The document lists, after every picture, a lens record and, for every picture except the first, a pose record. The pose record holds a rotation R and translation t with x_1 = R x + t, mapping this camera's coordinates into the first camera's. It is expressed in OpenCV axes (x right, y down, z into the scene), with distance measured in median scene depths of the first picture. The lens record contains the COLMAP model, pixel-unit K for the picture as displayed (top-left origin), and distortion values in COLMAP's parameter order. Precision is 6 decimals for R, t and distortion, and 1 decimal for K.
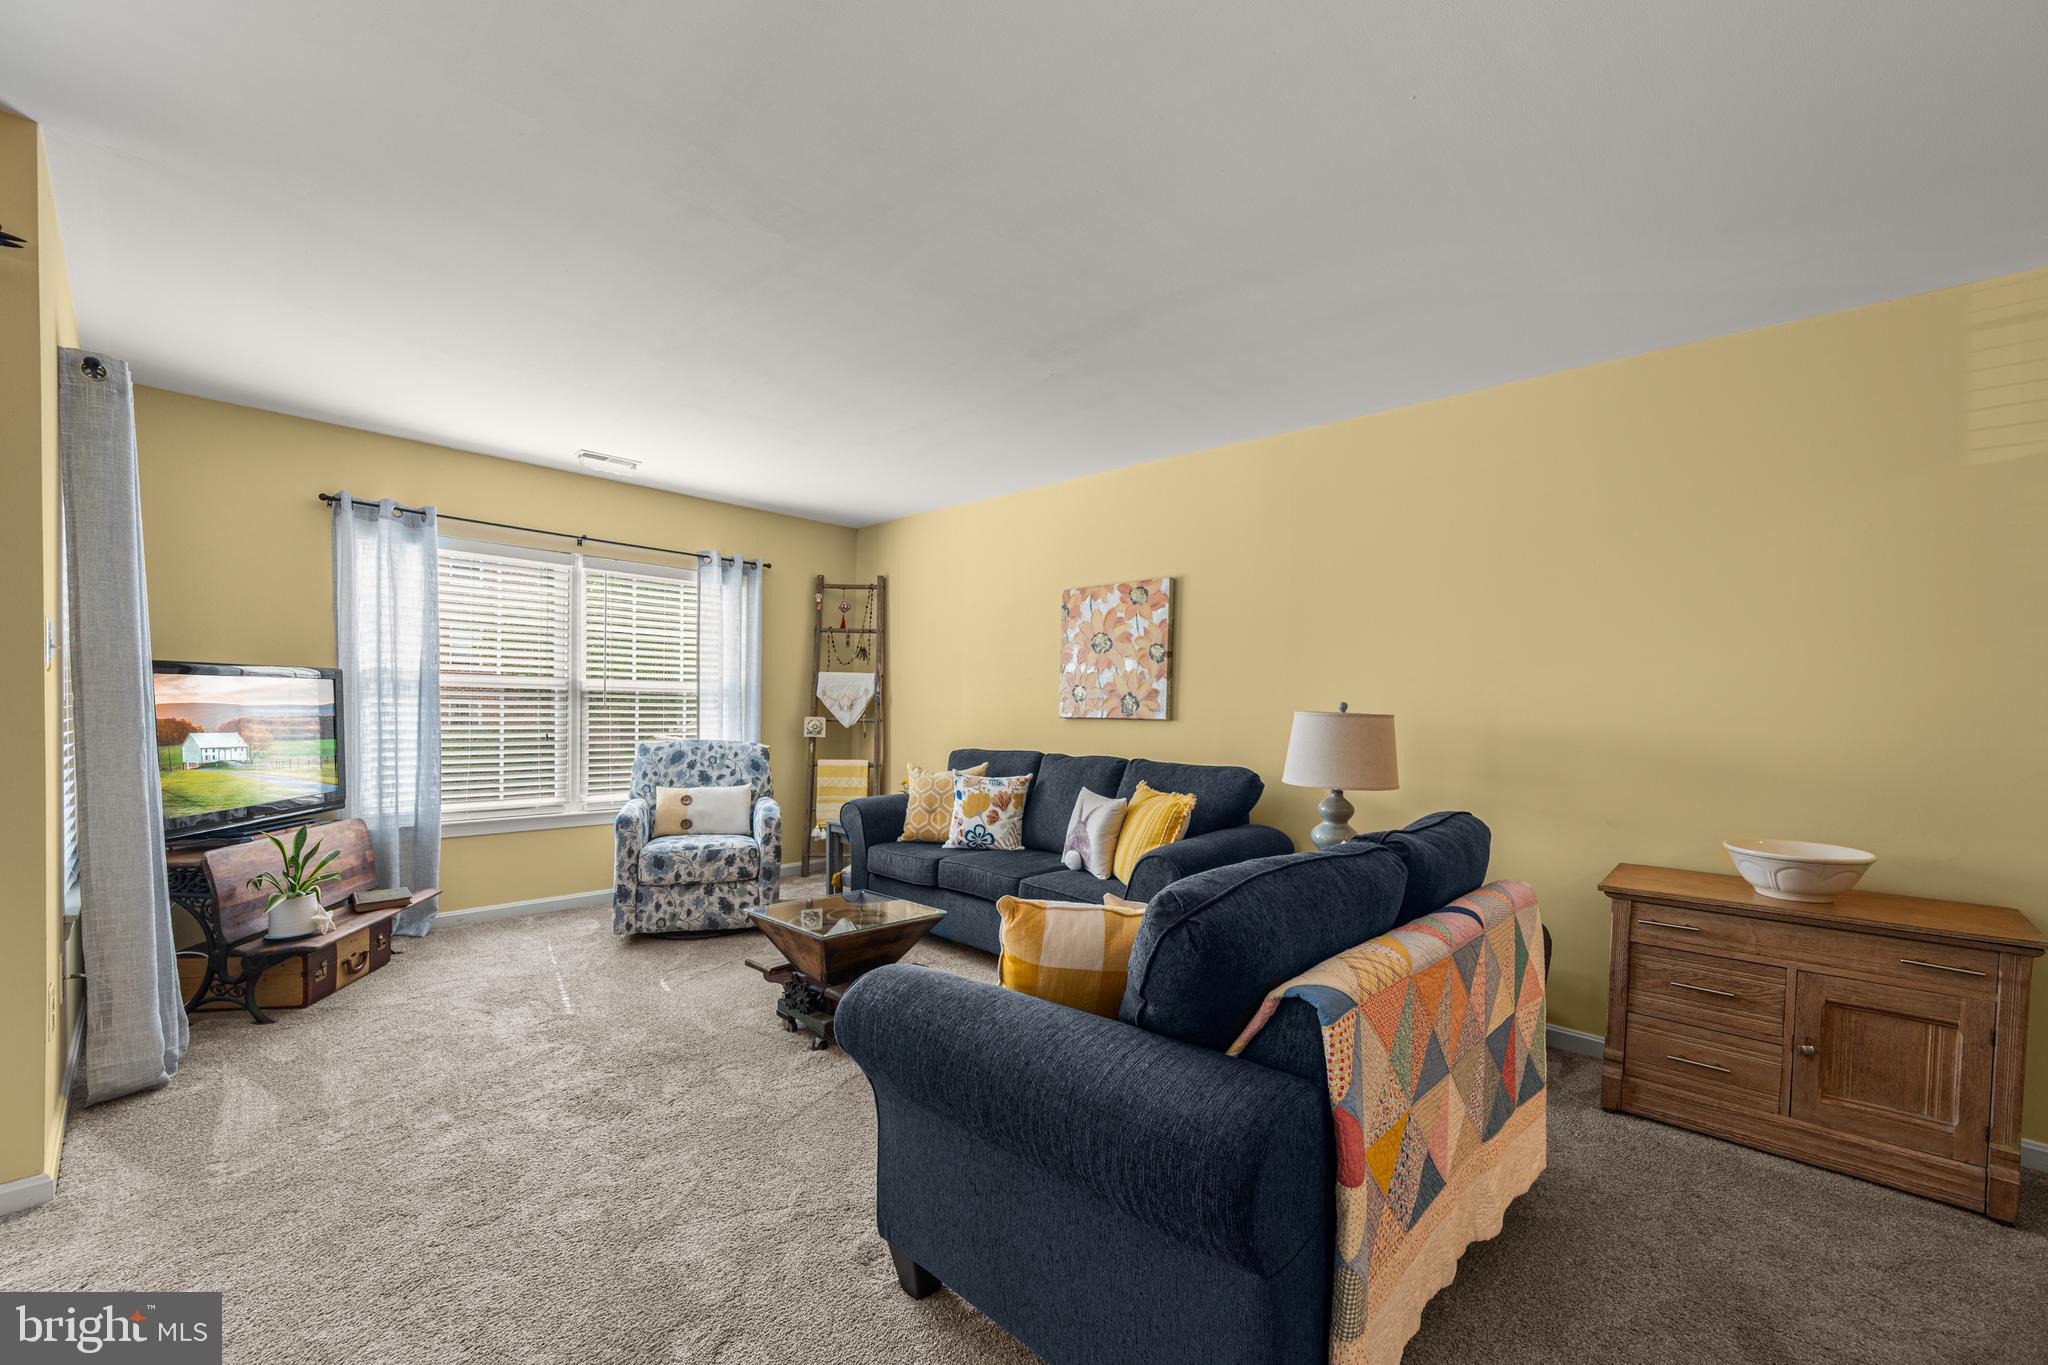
lens RADIAL K [[821.1, 0, 1045.5], [0, 821.1, 741.7], [0, 0, 1]] dist [0.005642, 0.000836]
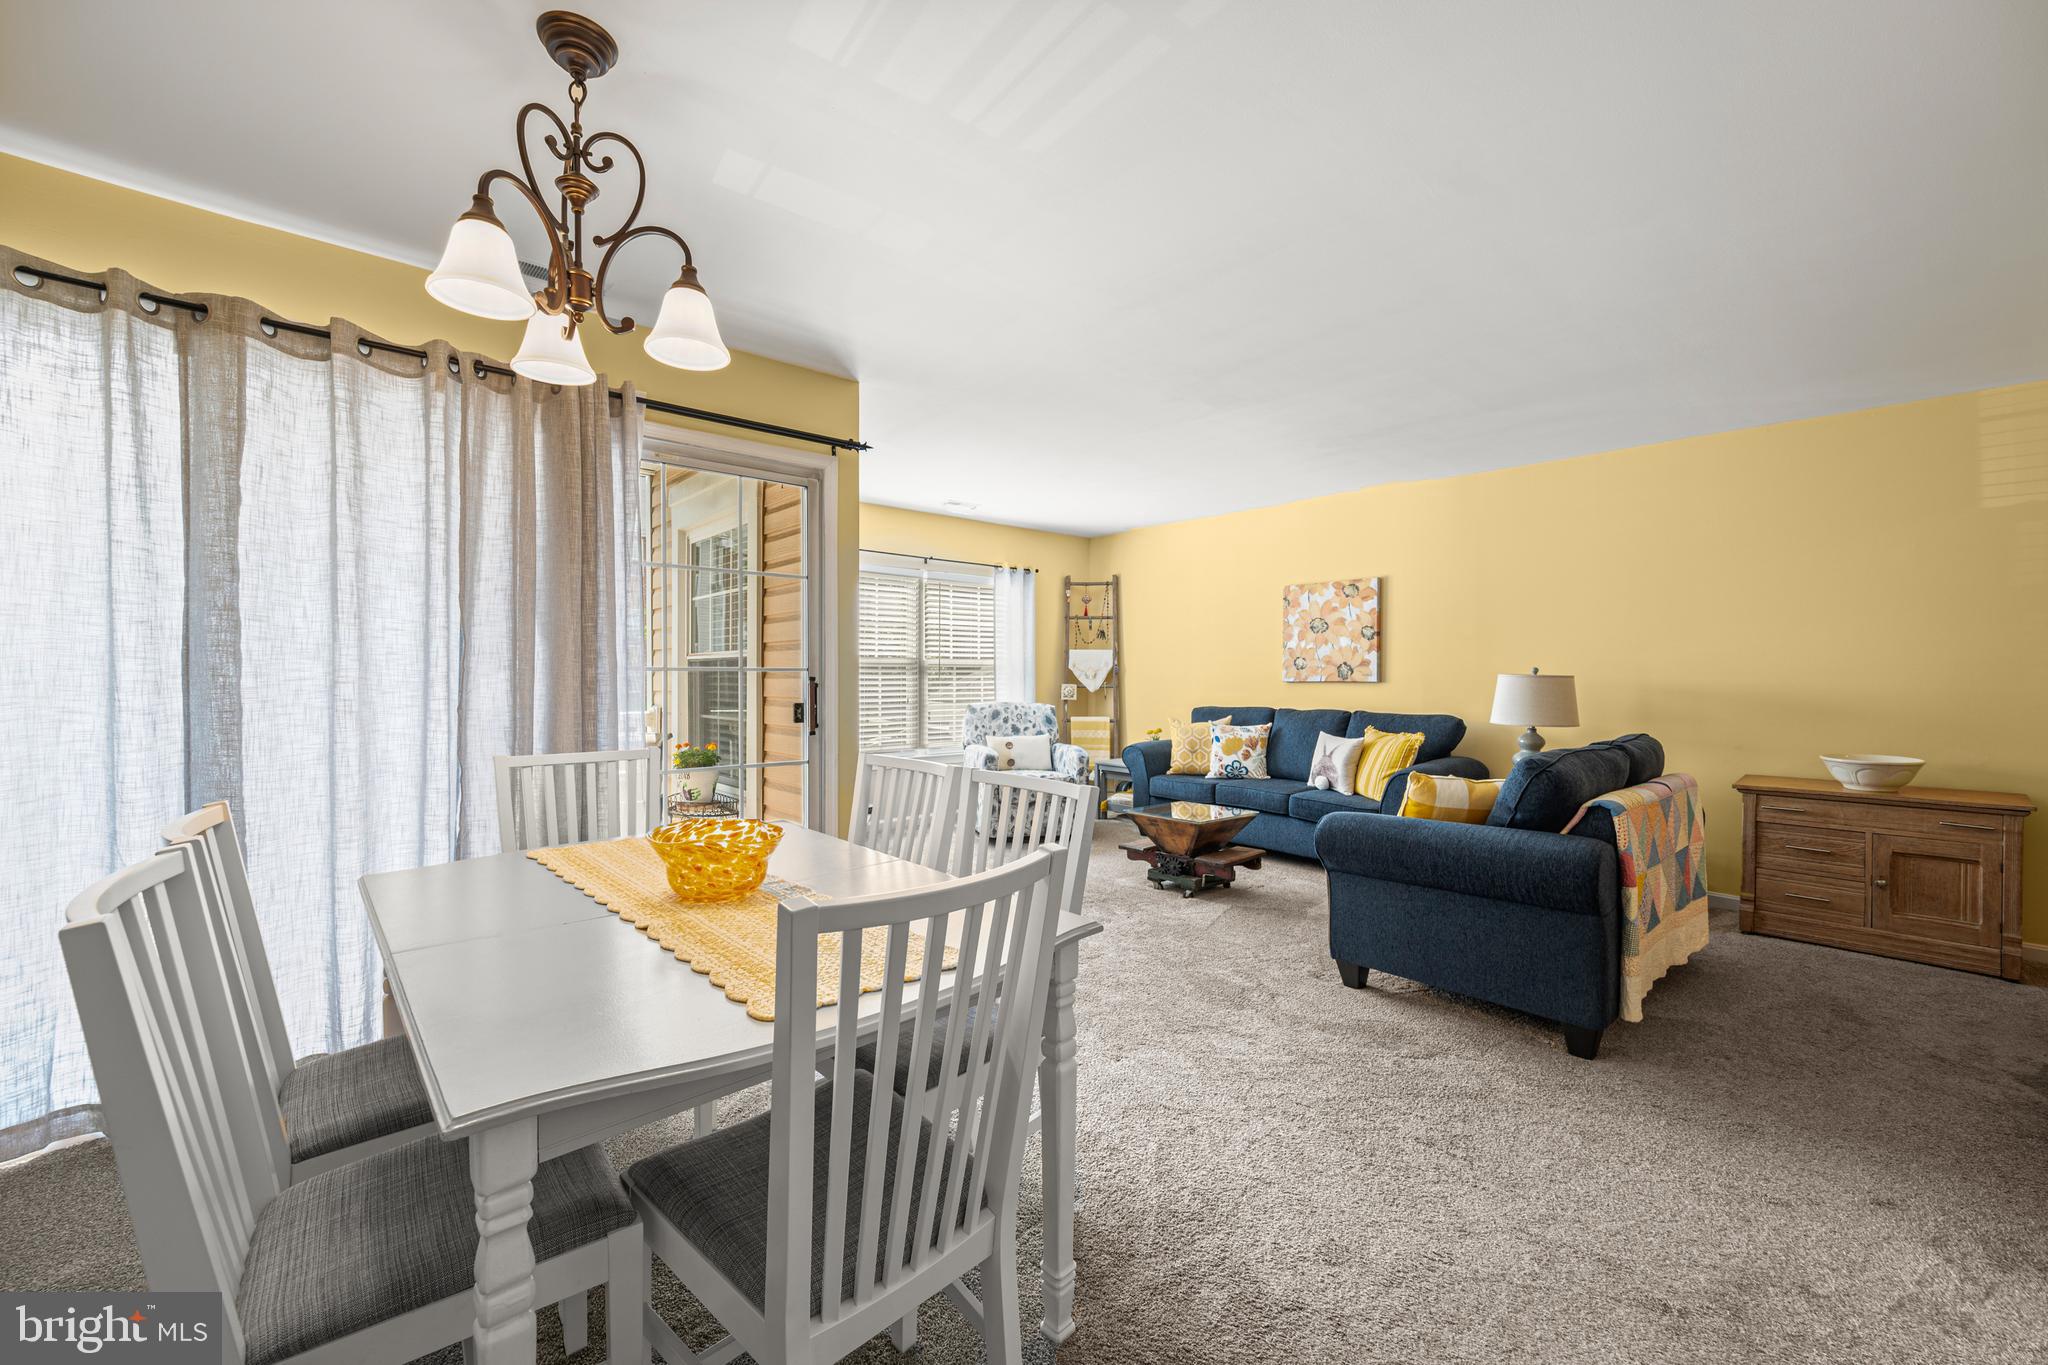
lens RADIAL K [[821.1, 0, 1023.0], [0, 821.1, 683.2], [0, 0, 1]] dist [0.005642, 0.000836]
pose [[0.995287, -0.015402, -0.095742, -0.298550], [0.012572, 0.999468, -0.030086, 0.008749], [0.096154, 0.028741, 0.994951, -0.399682]]
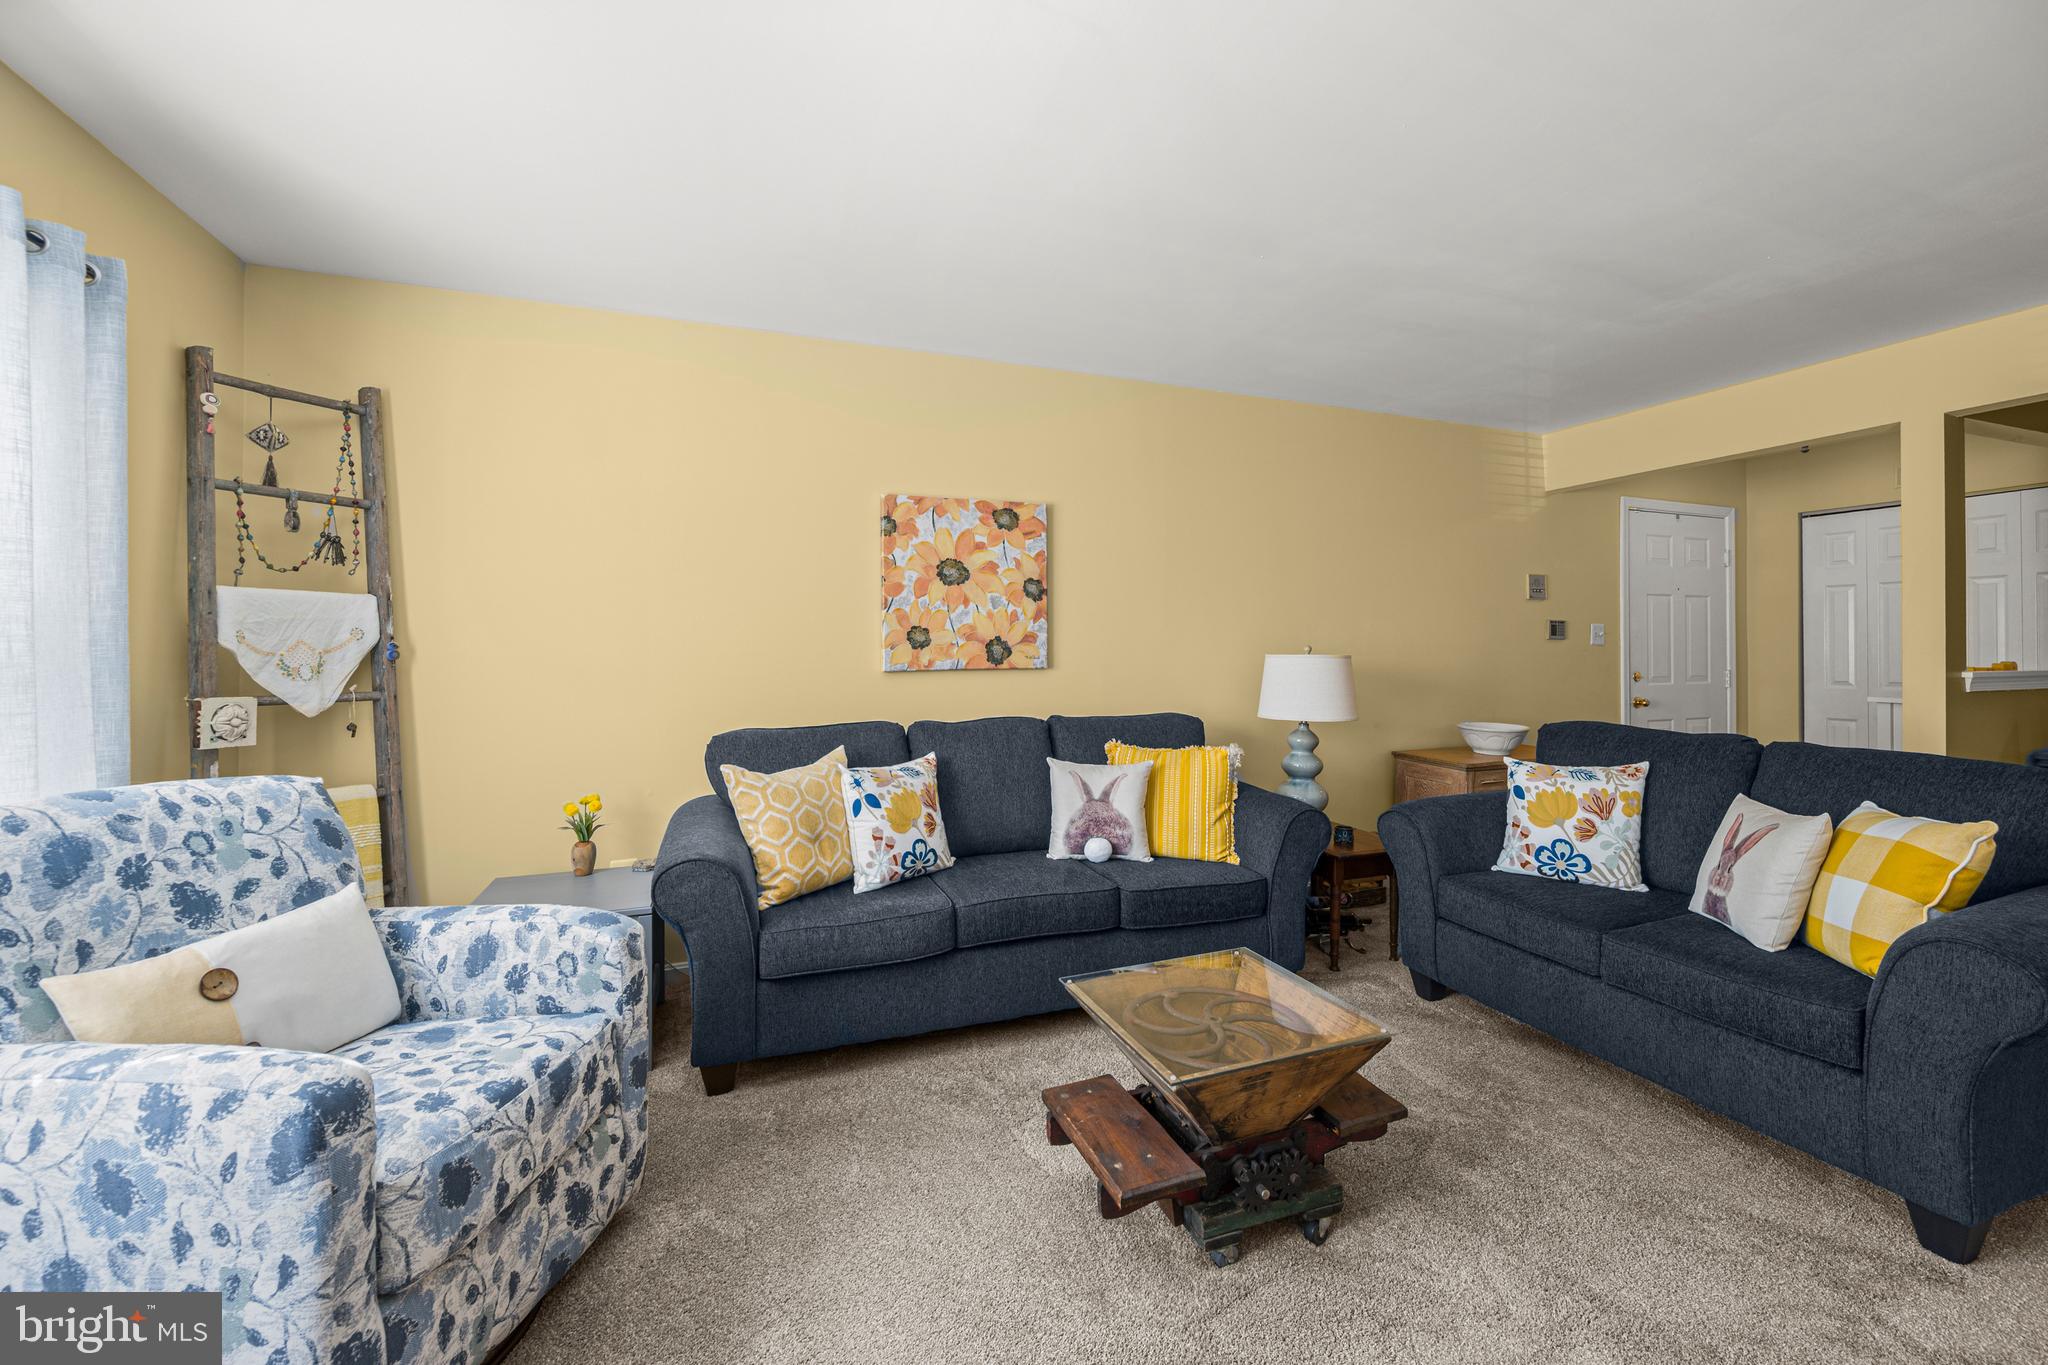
lens RADIAL K [[821.1, 0, 1030.7], [0, 821.1, 652.1], [0, 0, 1]] dist [0.005642, 0.000836]
pose [[0.437054, -0.019400, 0.899226, -0.619417], [0.052073, 0.998636, -0.003765, -0.039879], [-0.897927, 0.048471, 0.437468, 0.621041]]
